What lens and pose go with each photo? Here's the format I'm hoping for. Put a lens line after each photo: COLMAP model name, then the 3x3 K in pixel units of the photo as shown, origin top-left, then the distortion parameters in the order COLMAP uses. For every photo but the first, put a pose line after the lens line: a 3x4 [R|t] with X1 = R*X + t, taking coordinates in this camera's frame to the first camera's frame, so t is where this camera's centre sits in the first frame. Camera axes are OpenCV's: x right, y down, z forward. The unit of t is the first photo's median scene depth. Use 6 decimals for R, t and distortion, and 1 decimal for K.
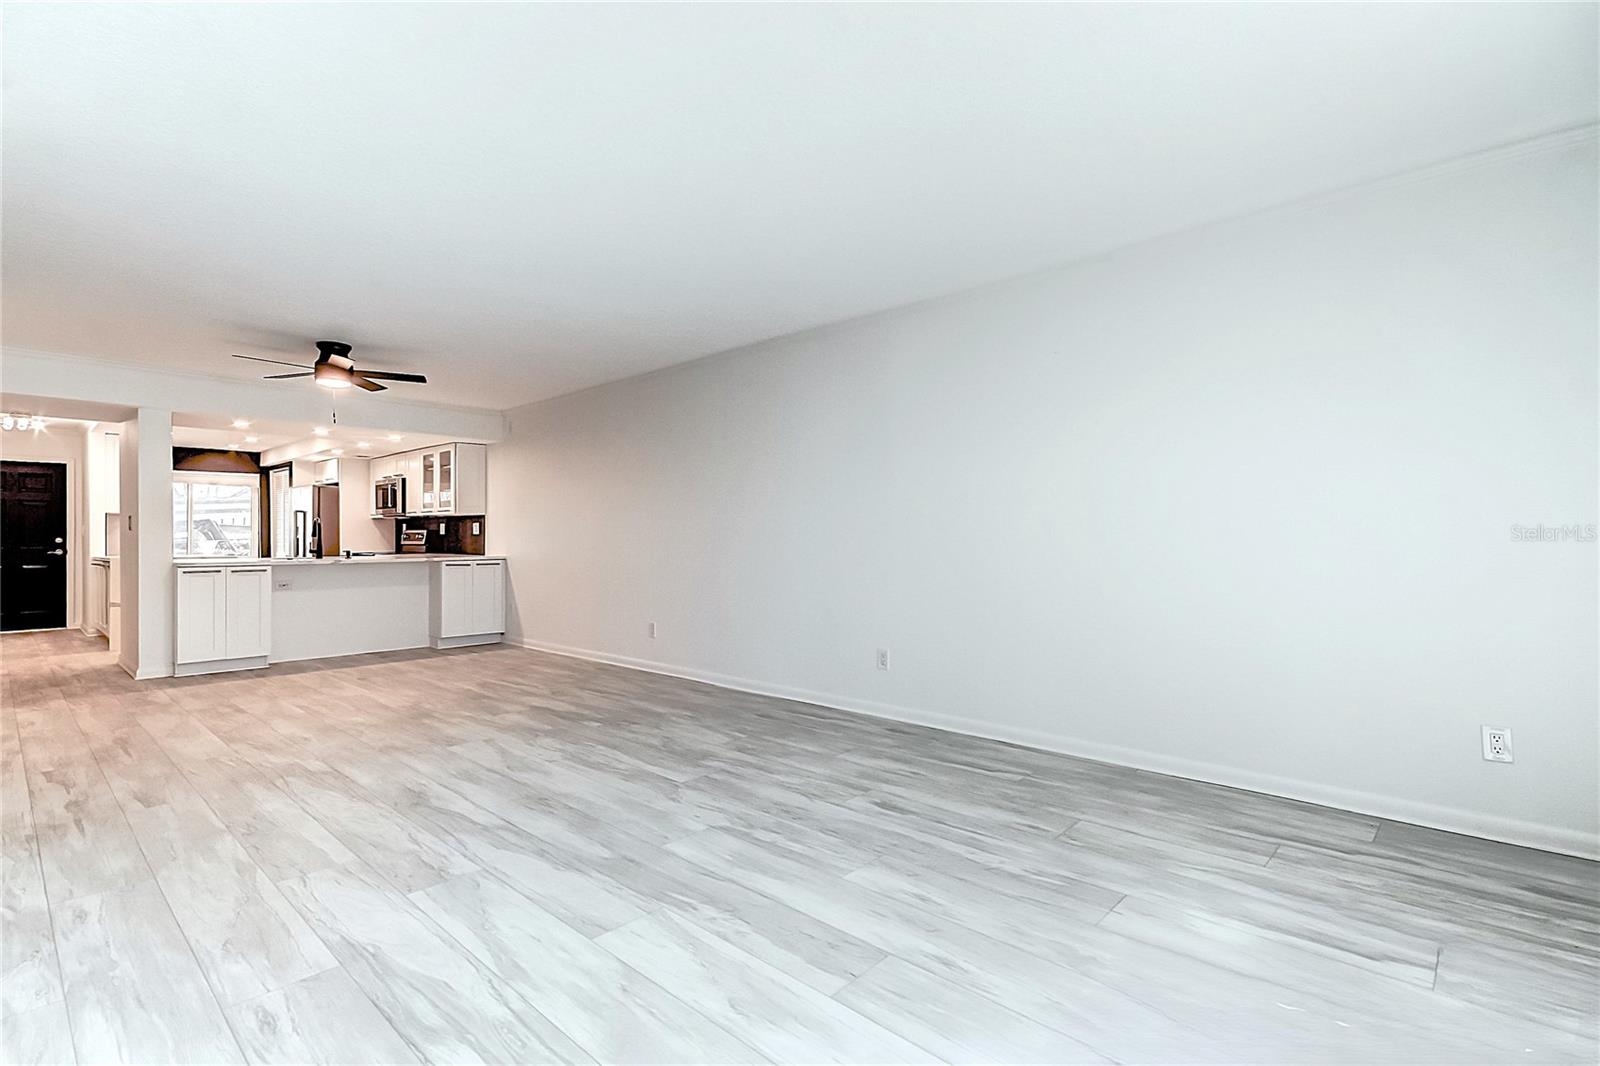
lens RADIAL K [[750.0, 0, 823.1], [0, 750.0, 537.4], [0, 0, 1]] dist [0.024064, -0.015590]
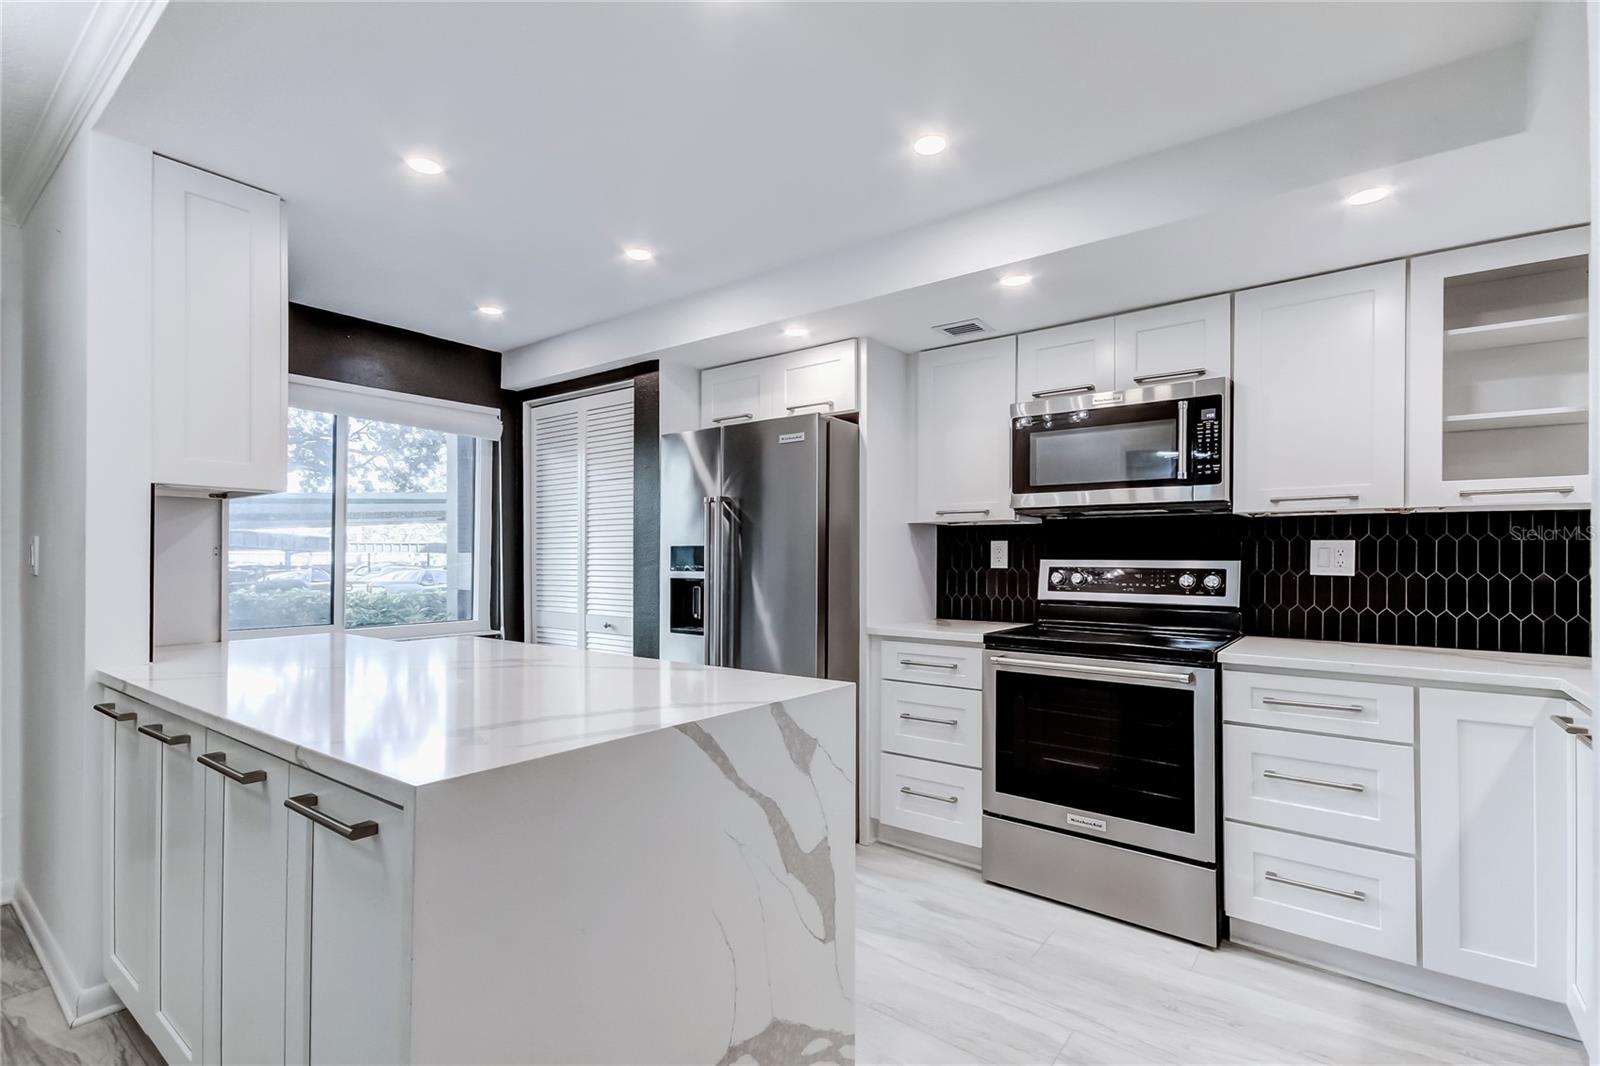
lens RADIAL K [[746.4, 0, 798.8], [0, 746.4, 547.4], [0, 0, 1]] dist [0.016721, 0.000019]
pose [[0.997063, 0.007295, 0.076234, -0.740730], [-0.006076, 0.999850, -0.016213, -0.009201], [-0.076341, 0.015702, 0.996958, 0.724609]]
